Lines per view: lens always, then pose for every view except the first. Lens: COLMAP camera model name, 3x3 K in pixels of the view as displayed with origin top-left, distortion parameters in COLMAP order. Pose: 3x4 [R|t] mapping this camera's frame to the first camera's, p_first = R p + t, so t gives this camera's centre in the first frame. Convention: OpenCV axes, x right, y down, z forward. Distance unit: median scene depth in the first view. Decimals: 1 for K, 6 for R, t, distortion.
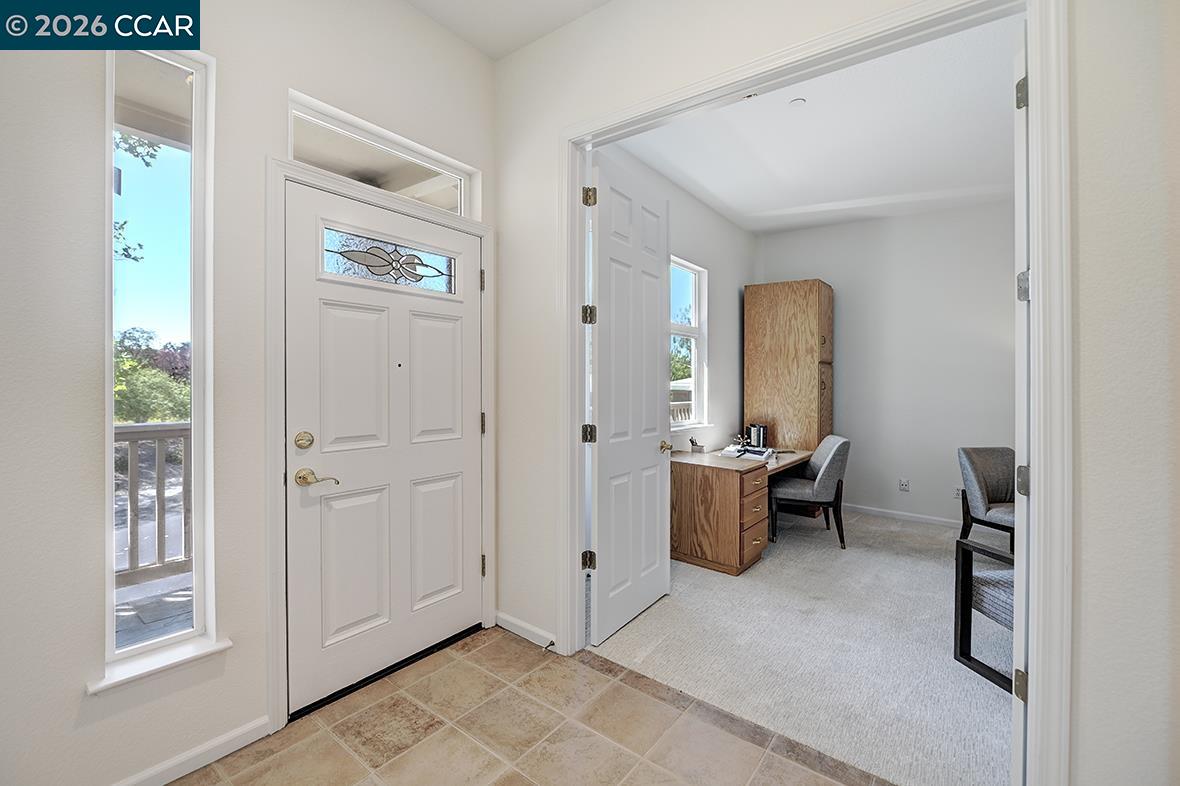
lens RADIAL K [[488.1, 0, 583.9], [0, 488.1, 390.1], [0, 0, 1]] dist [-0.007721, -0.000101]
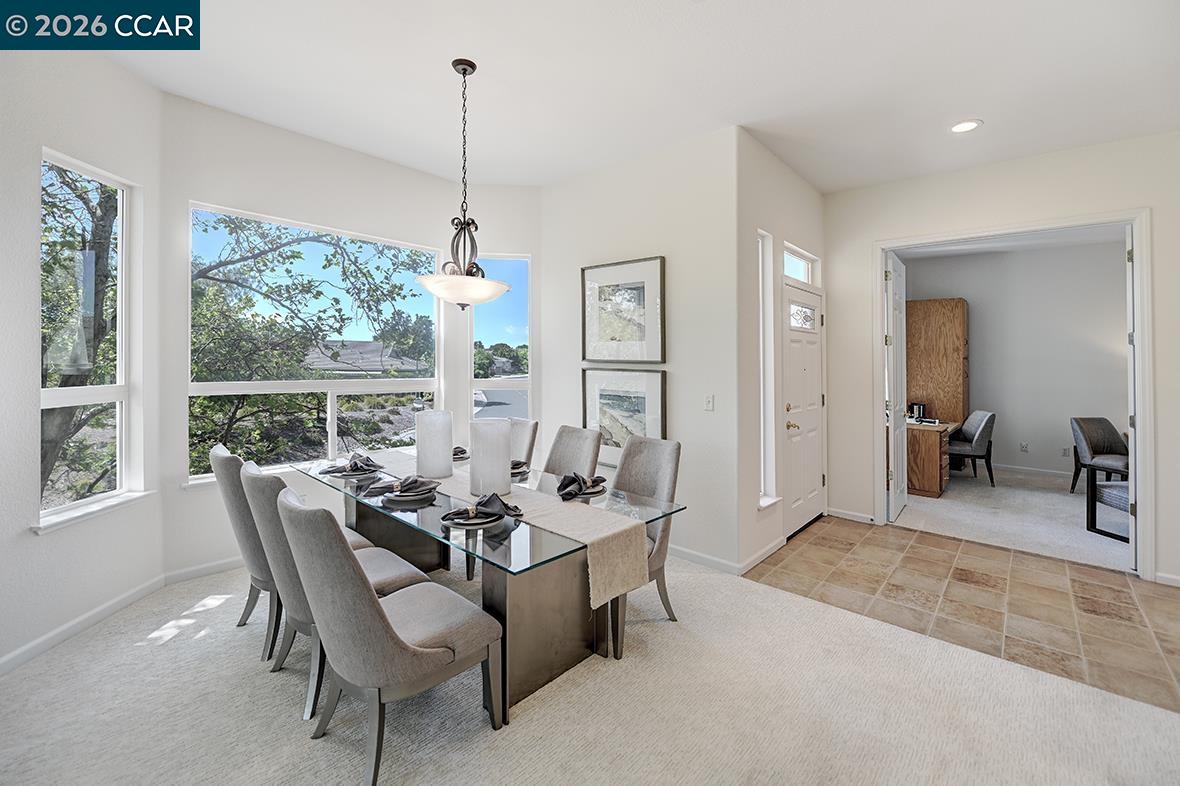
lens RADIAL K [[543.2, 0, 606.2], [0, 543.2, 365.2], [0, 0, 1]] dist [0.000132, 0.000163]
pose [[0.999863, -0.001128, 0.016518, -0.685417], [0.001316, 0.999934, -0.011376, -0.025484], [-0.016504, 0.011397, 0.999799, -0.646696]]
